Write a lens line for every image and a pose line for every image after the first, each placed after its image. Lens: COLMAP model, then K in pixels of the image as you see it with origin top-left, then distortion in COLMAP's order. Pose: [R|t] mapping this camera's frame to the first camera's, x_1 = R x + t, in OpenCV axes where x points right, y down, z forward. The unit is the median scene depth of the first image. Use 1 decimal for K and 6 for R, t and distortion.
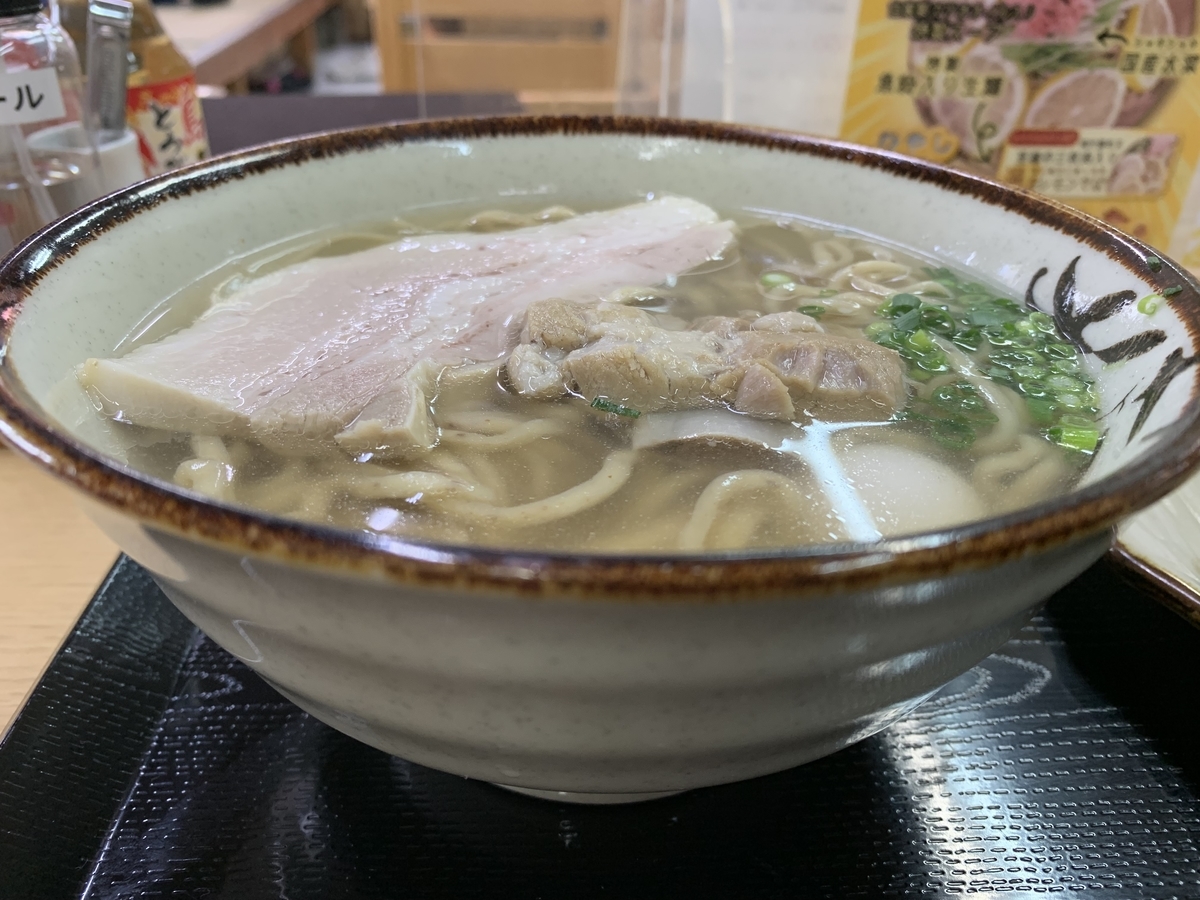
lens RADIAL K [[980.7, 0, 600.0], [0, 980.7, 450.0], [0, 0, 1]] dist [-0.015310, -0.000530]
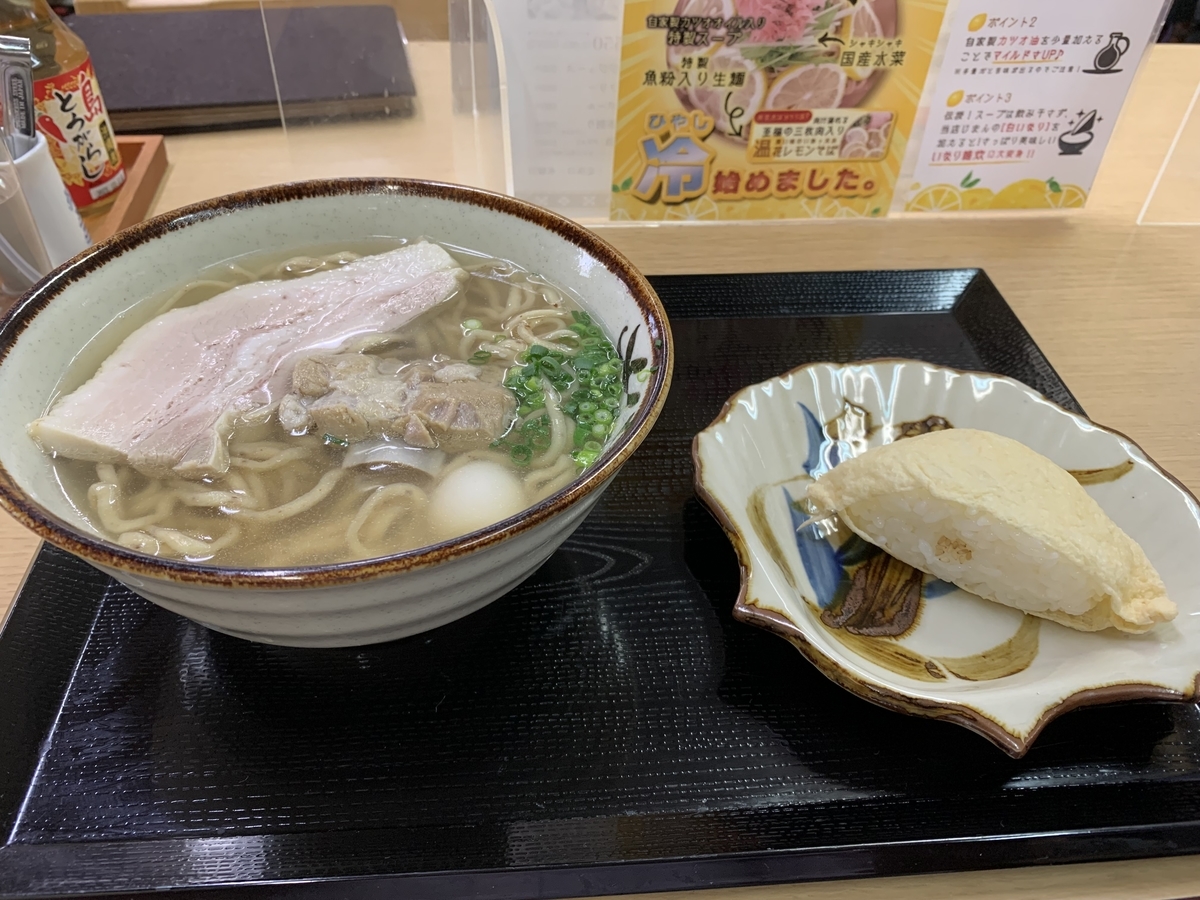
lens RADIAL K [[967.8, 0, 593.5], [0, 967.8, 454.6], [0, 0, 1]] dist [-0.002057, 0.001090]
pose [[0.999494, -0.011065, 0.029824, 0.323741], [0.004861, 0.979673, 0.200544, -0.277295], [-0.031437, -0.200298, 0.979231, -0.561254]]
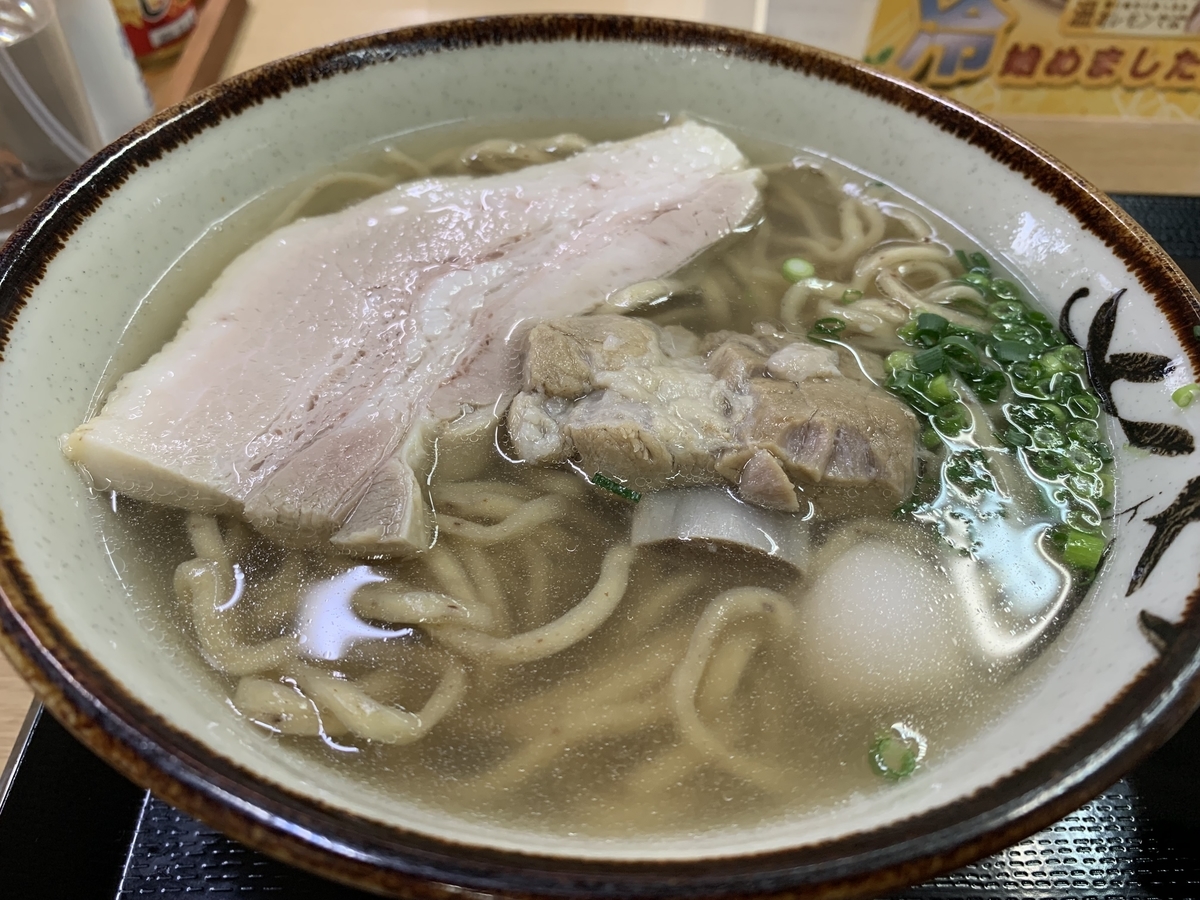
lens RADIAL K [[980.7, 0, 600.0], [0, 980.7, 450.0], [0, 0, 1]] dist [-0.015310, -0.000530]
pose [[0.999177, 0.040543, 0.001121, -0.002356], [-0.039084, 0.955099, 0.293697, -0.274104], [0.010836, -0.293499, 0.955898, 0.057038]]
